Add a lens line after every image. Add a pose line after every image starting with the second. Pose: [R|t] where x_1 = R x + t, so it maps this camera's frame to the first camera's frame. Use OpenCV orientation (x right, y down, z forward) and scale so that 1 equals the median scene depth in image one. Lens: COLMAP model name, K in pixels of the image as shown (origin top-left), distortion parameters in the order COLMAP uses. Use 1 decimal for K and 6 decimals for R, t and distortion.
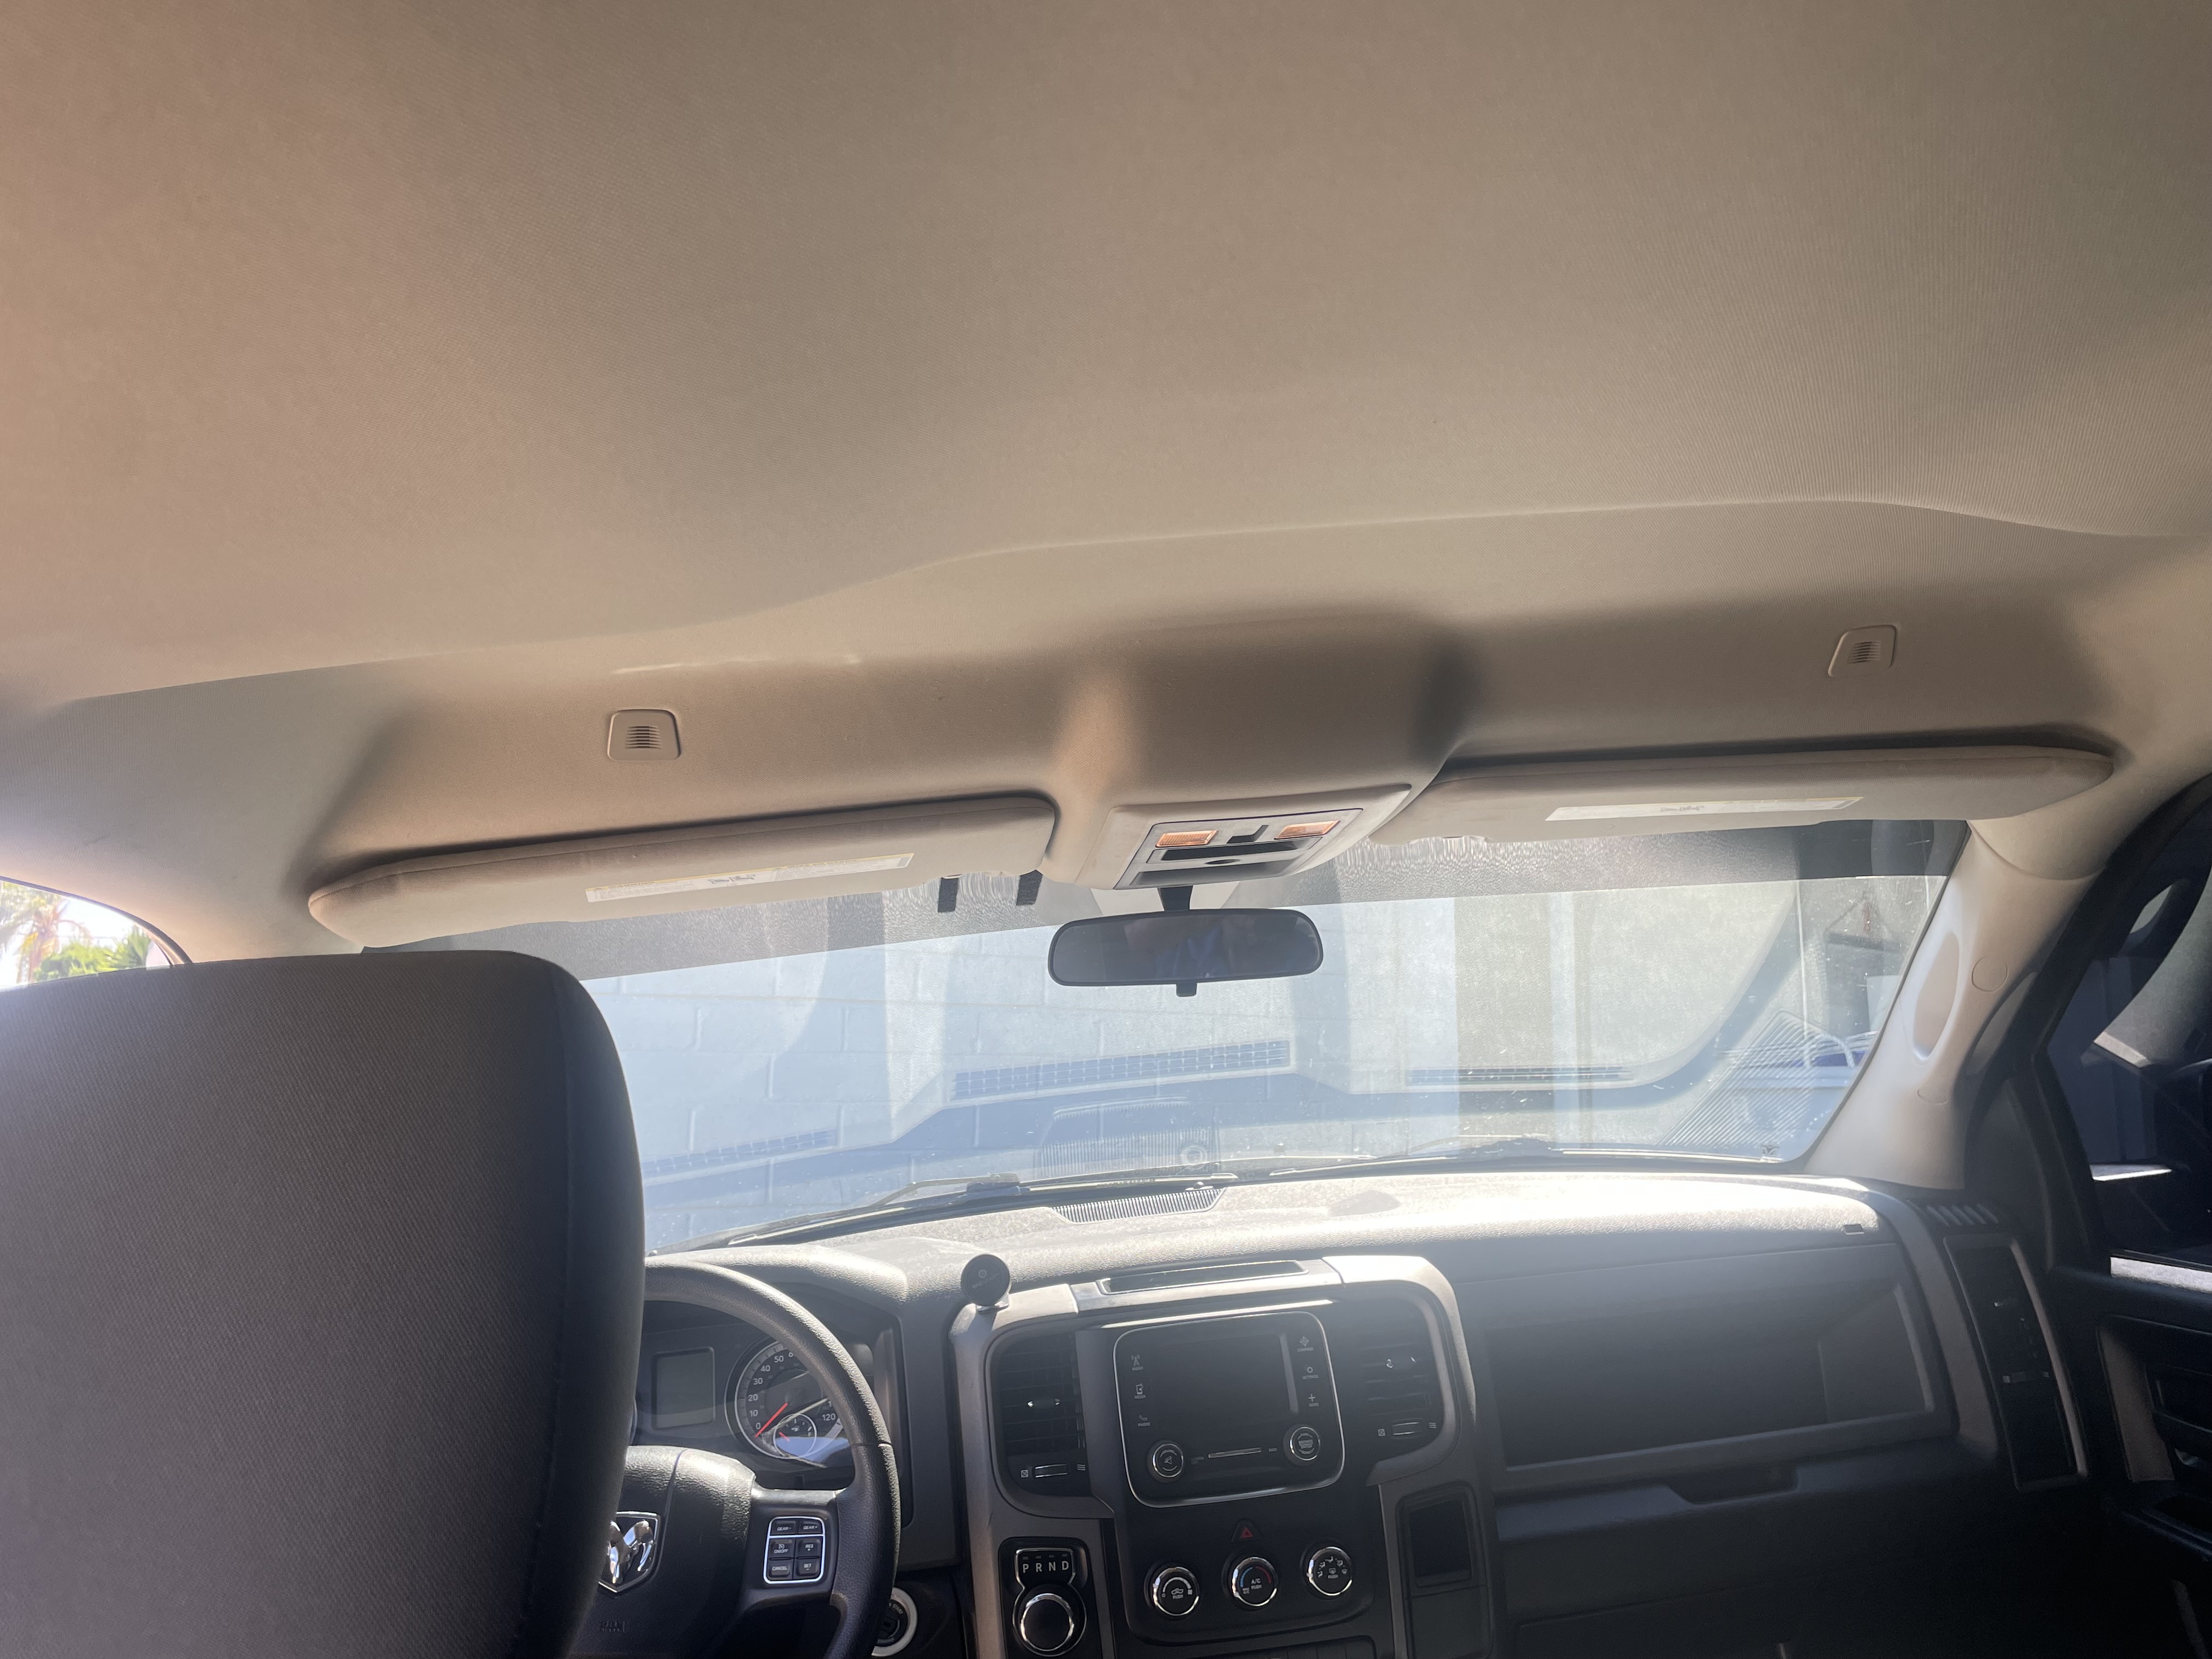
lens RADIAL K [[1631.6, 0, 1106.0], [0, 1631.6, 829.5], [0, 0, 1]] dist [0.087055, -0.159691]
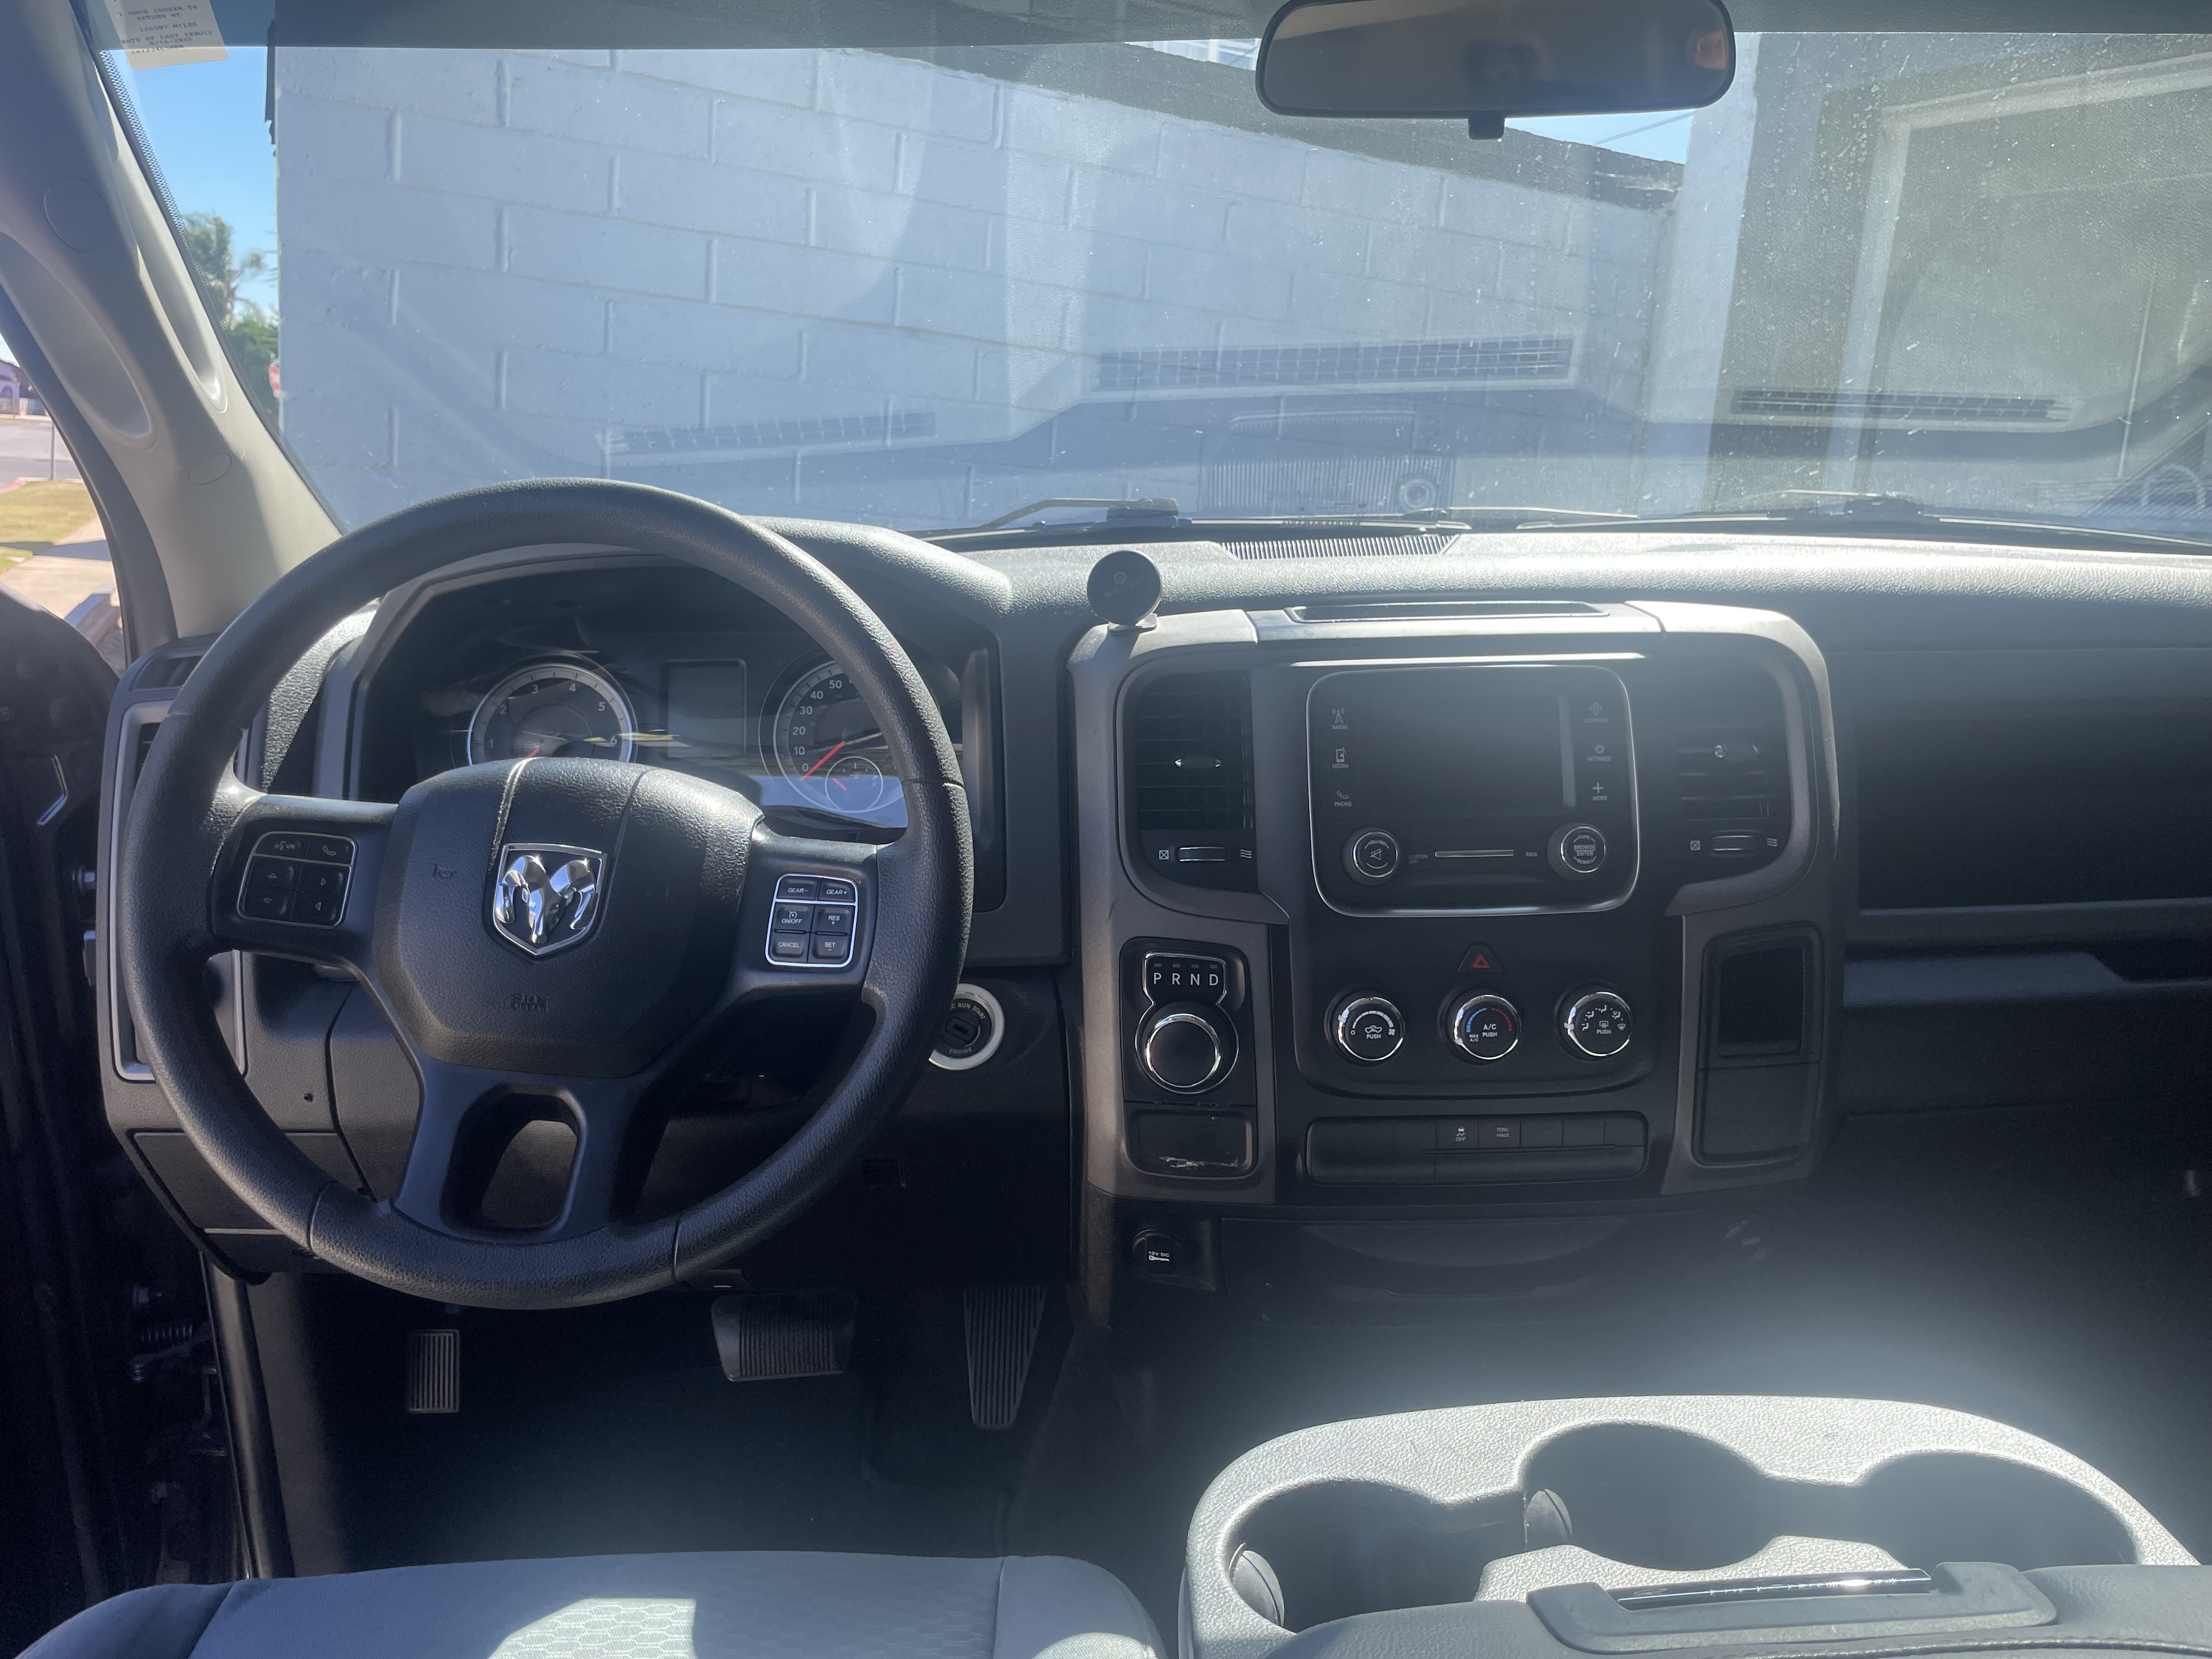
lens RADIAL K [[1631.6, 0, 1106.0], [0, 1631.6, 829.5], [0, 0, 1]] dist [0.087055, -0.159691]
pose [[0.993112, 0.084984, -0.080658, -0.019132], [-0.054132, 0.943329, 0.327415, 0.157201], [0.103912, -0.320794, 0.941432, 0.353471]]
